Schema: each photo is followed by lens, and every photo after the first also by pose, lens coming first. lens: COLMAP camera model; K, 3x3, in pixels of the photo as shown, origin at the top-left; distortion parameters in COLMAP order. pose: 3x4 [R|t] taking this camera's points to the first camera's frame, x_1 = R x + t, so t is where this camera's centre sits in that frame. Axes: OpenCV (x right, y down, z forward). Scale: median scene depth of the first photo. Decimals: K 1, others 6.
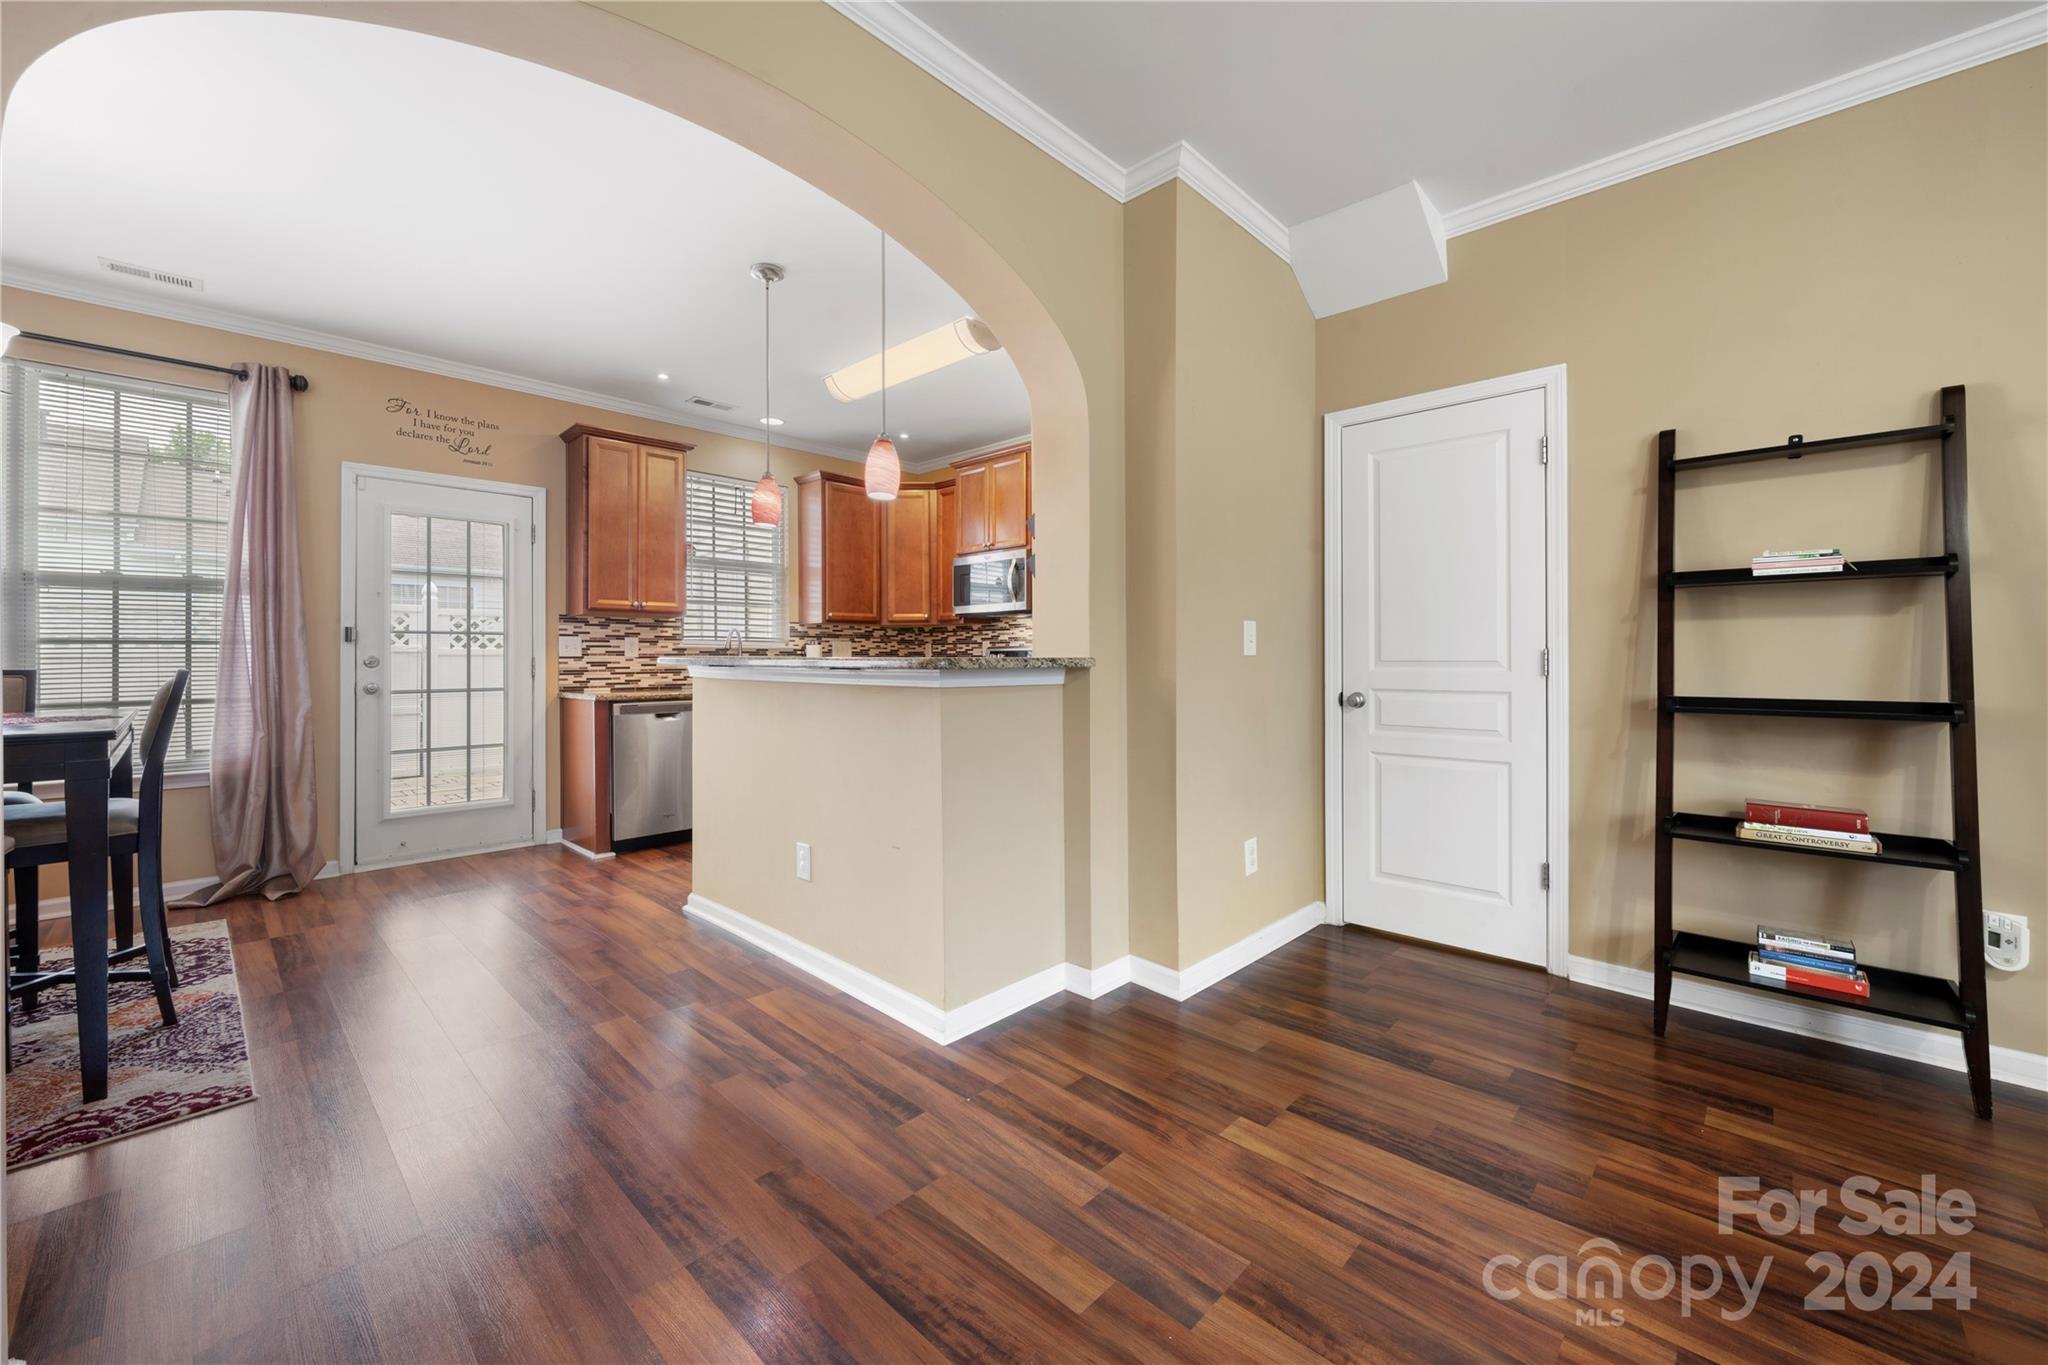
lens RADIAL K [[794.4, 0, 1021.2], [0, 794.4, 652.8], [0, 0, 1]] dist [-0.002046, -0.000042]
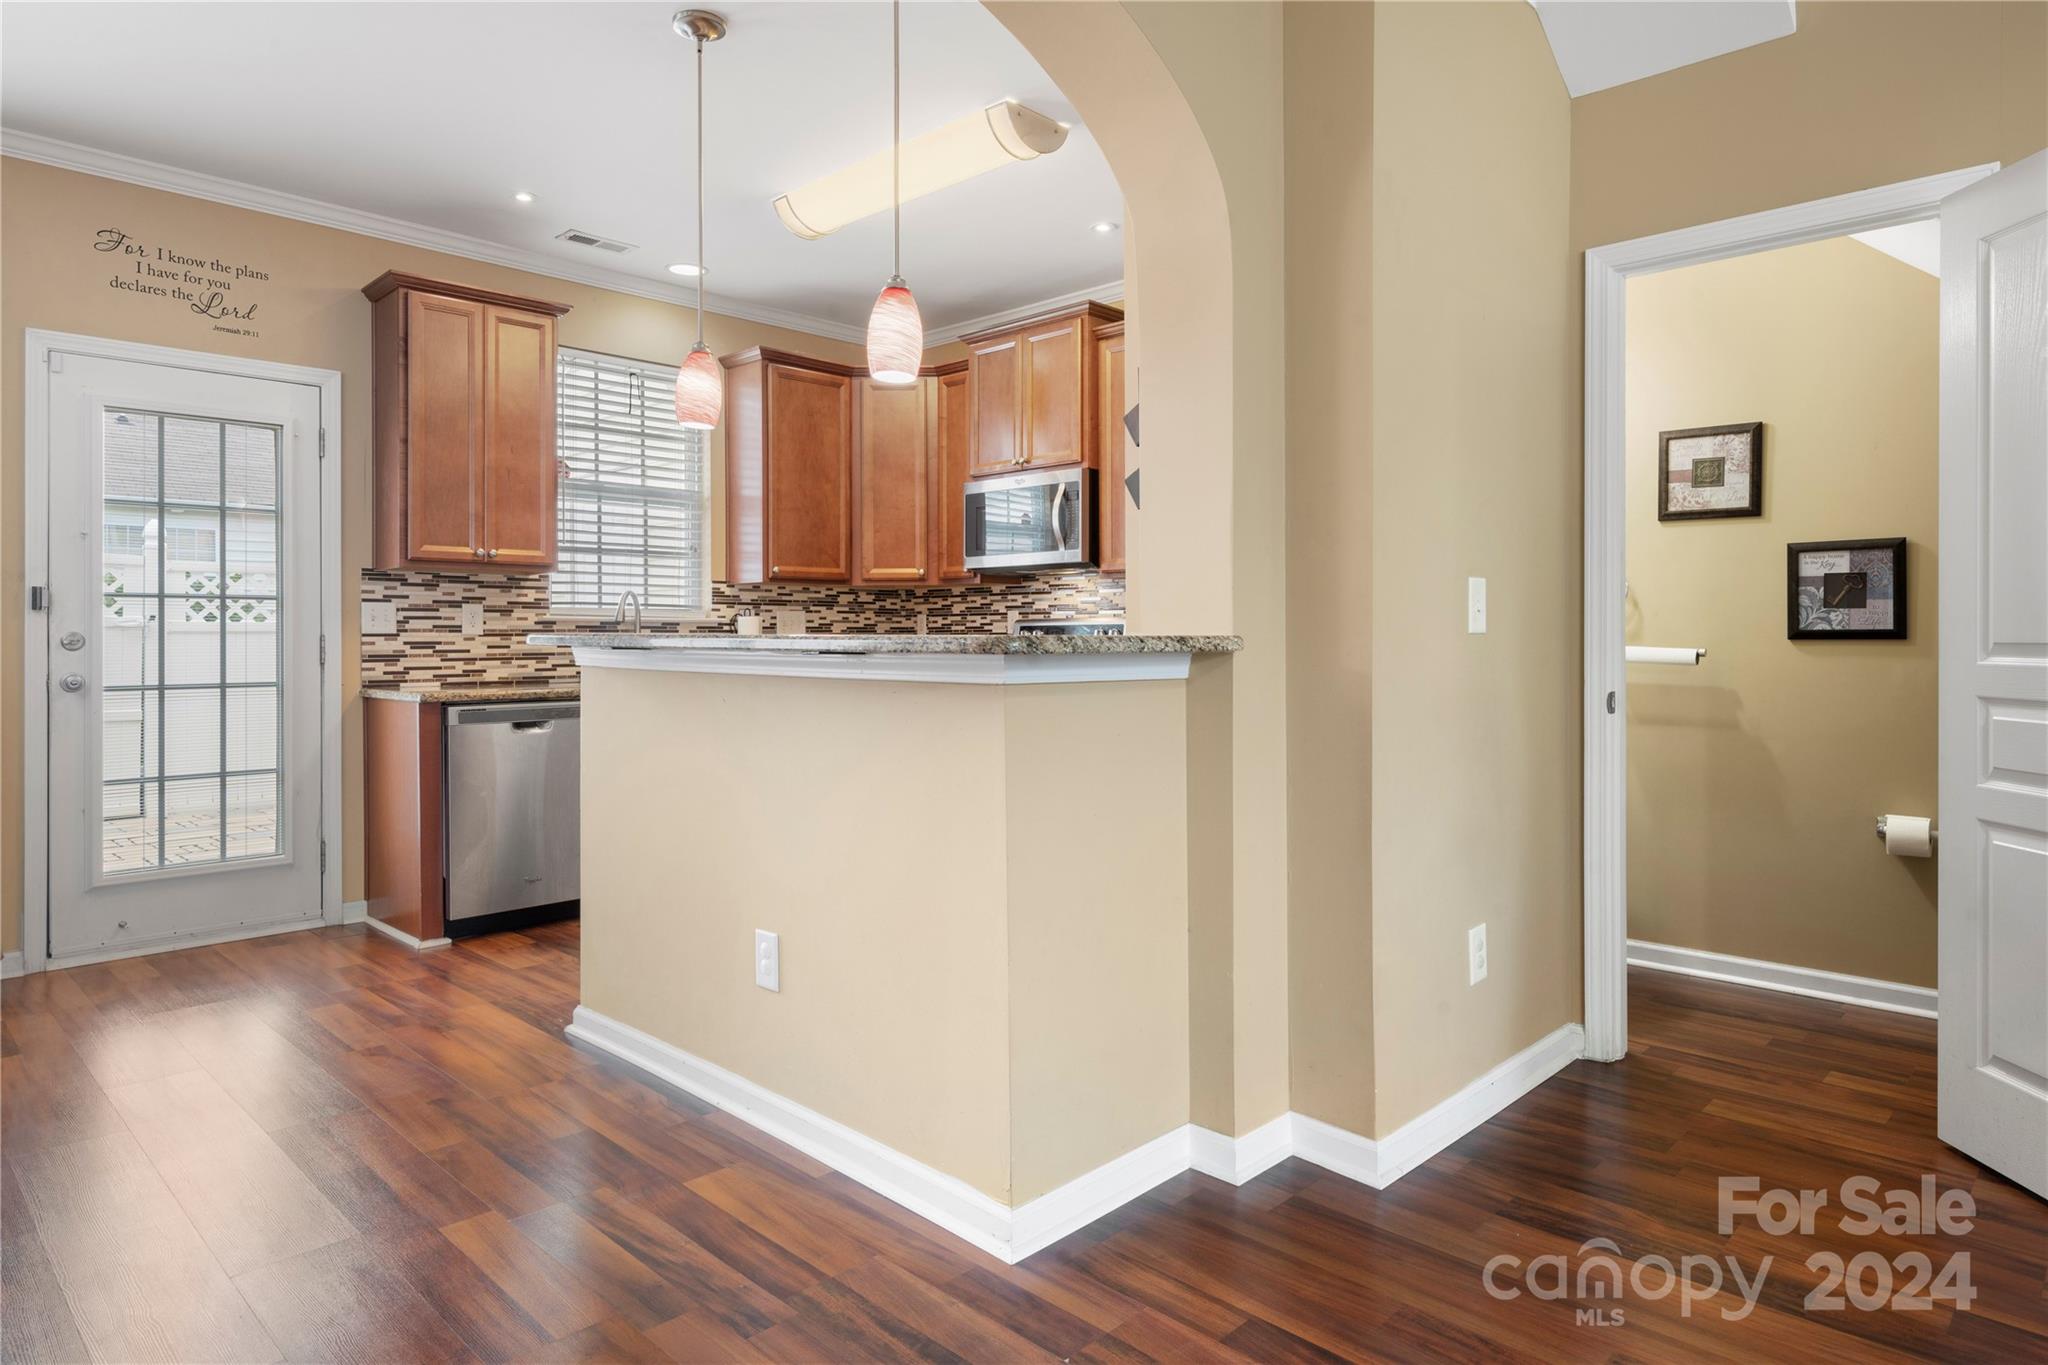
lens RADIAL K [[1191.2, 0, 1021.1], [0, 1191.2, 634.9], [0, 0, 1]] dist [0.002625, 0.000567]
pose [[0.999971, 0.001364, -0.007457, -0.047000], [-0.001329, 0.999988, 0.004630, 0.000722], [0.007463, -0.004620, 0.999961, 0.042672]]
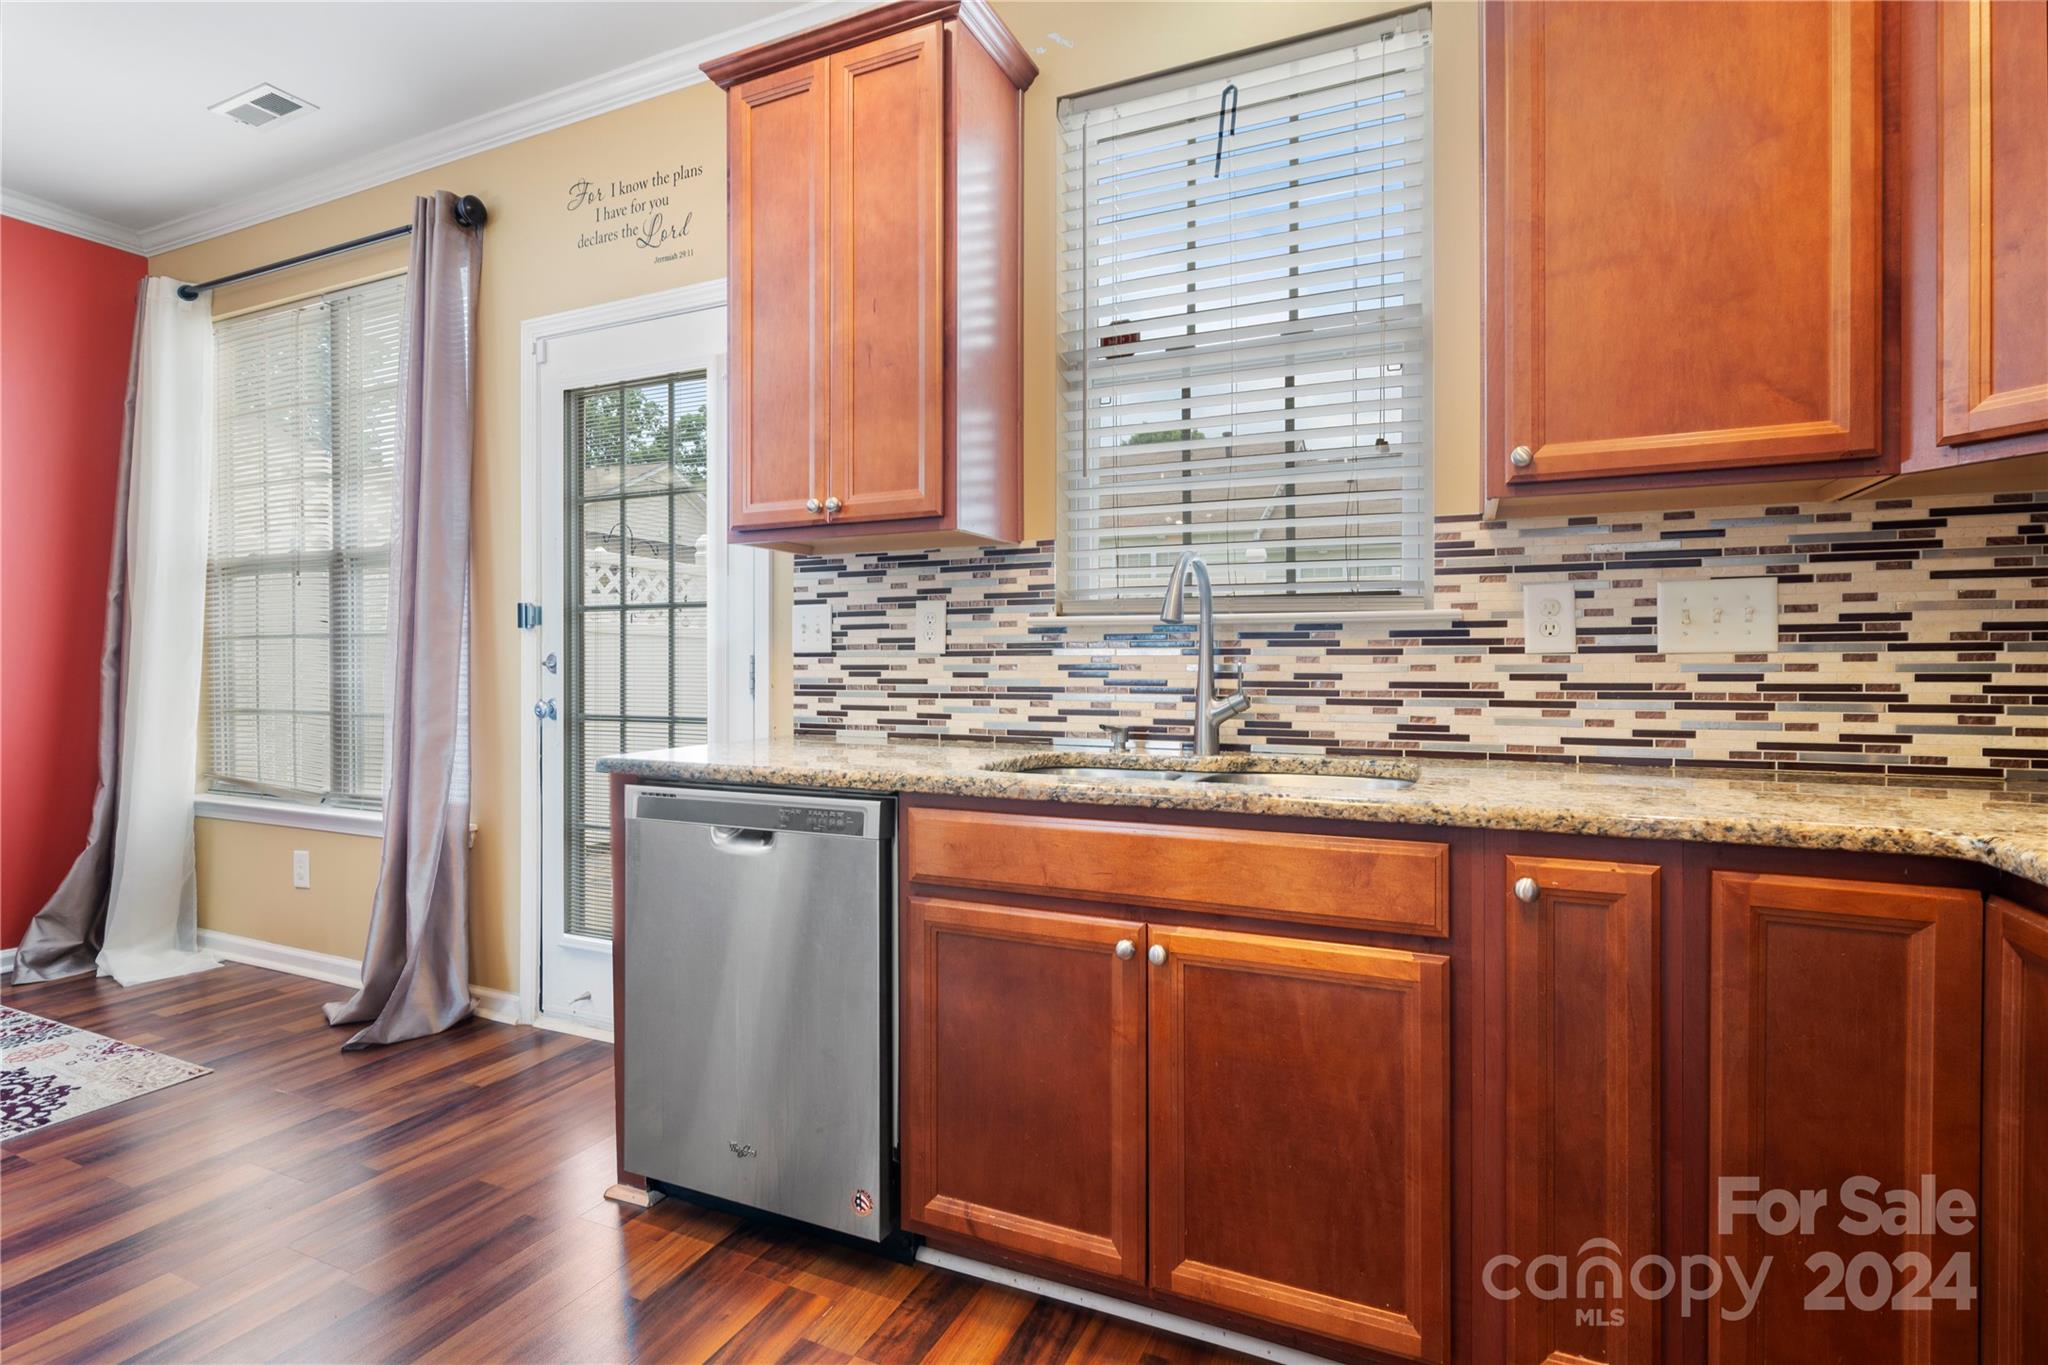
lens RADIAL K [[997.6, 0, 1016.5], [0, 997.6, 663.7], [0, 0, 1]] dist [0.000501, 0.000365]
pose [[0.324427, 0.008054, -0.945877, -0.036391], [0.008463, 0.999899, 0.011417, 0.006744], [0.945873, -0.011709, 0.324326, 1.120164]]
